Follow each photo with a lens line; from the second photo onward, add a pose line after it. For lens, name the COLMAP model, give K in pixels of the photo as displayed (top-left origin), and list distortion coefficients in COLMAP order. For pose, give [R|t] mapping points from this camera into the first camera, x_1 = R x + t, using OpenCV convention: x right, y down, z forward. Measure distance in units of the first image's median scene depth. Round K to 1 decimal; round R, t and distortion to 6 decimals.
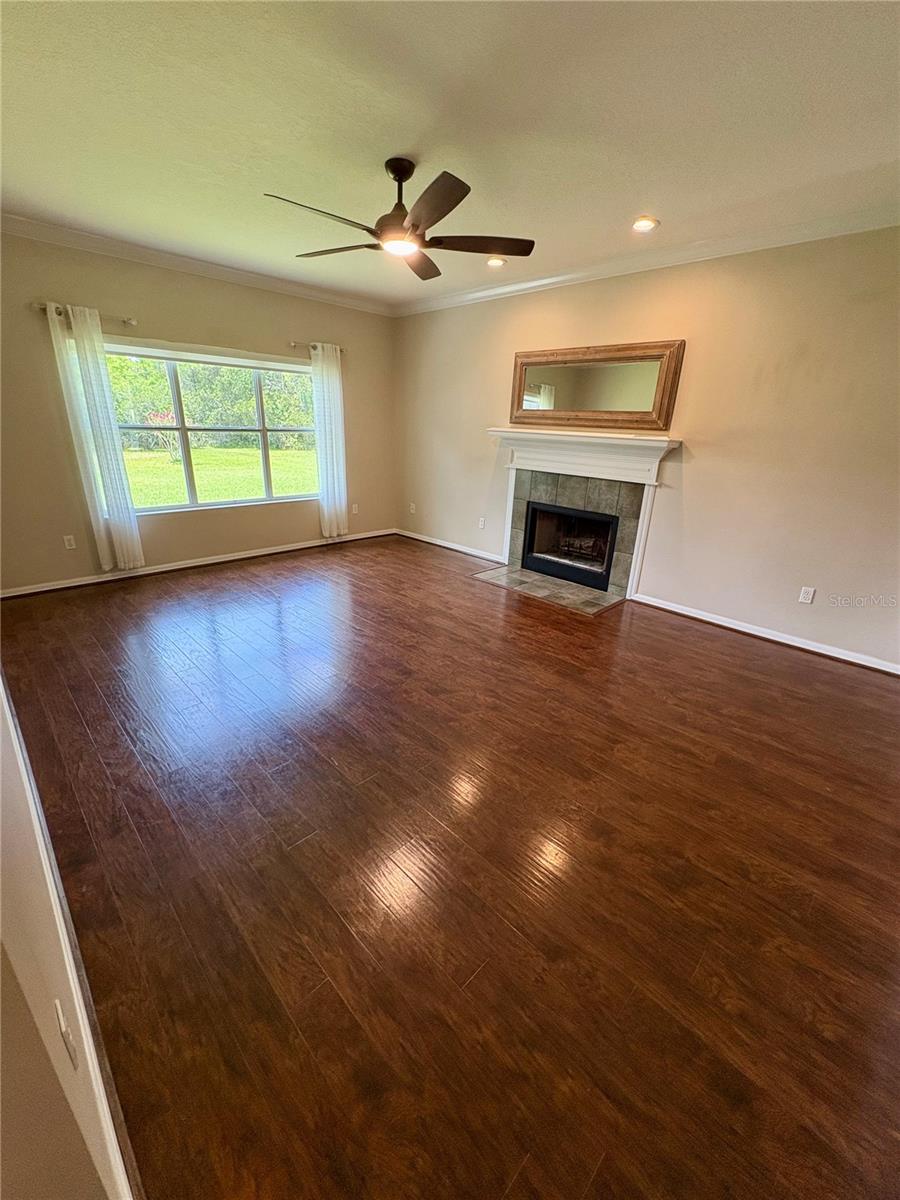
lens RADIAL K [[481.5, 0, 450.0], [0, 481.5, 600.0], [0, 0, 1]] dist [-0.034264, 0.000004]
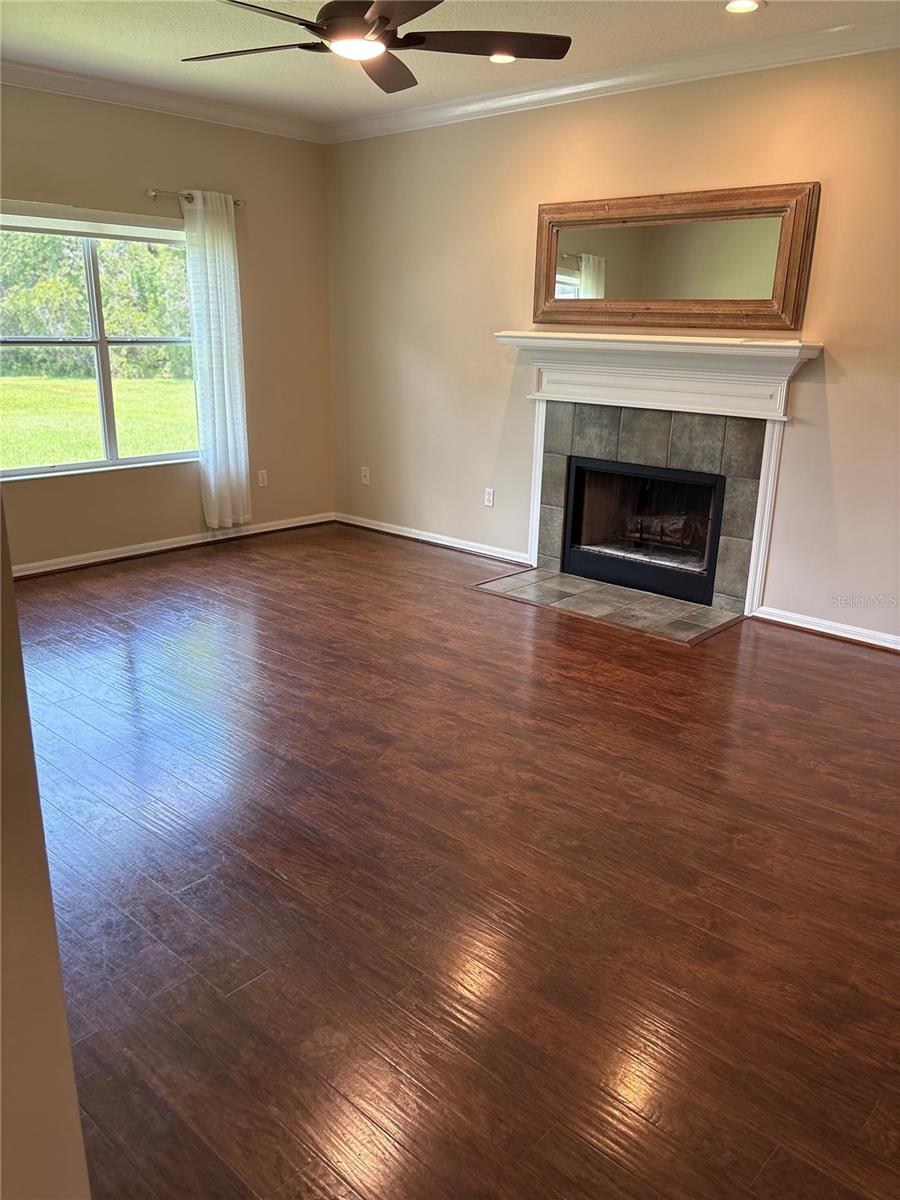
lens RADIAL K [[914.7, 0, 454.4], [0, 914.7, 603.2], [0, 0, 1]] dist [0.005929, -0.069433]
pose [[0.998735, -0.030206, 0.040193, -0.031203], [0.032409, 0.997942, -0.055331, 0.035163], [-0.038439, 0.056564, 0.997659, -0.104734]]
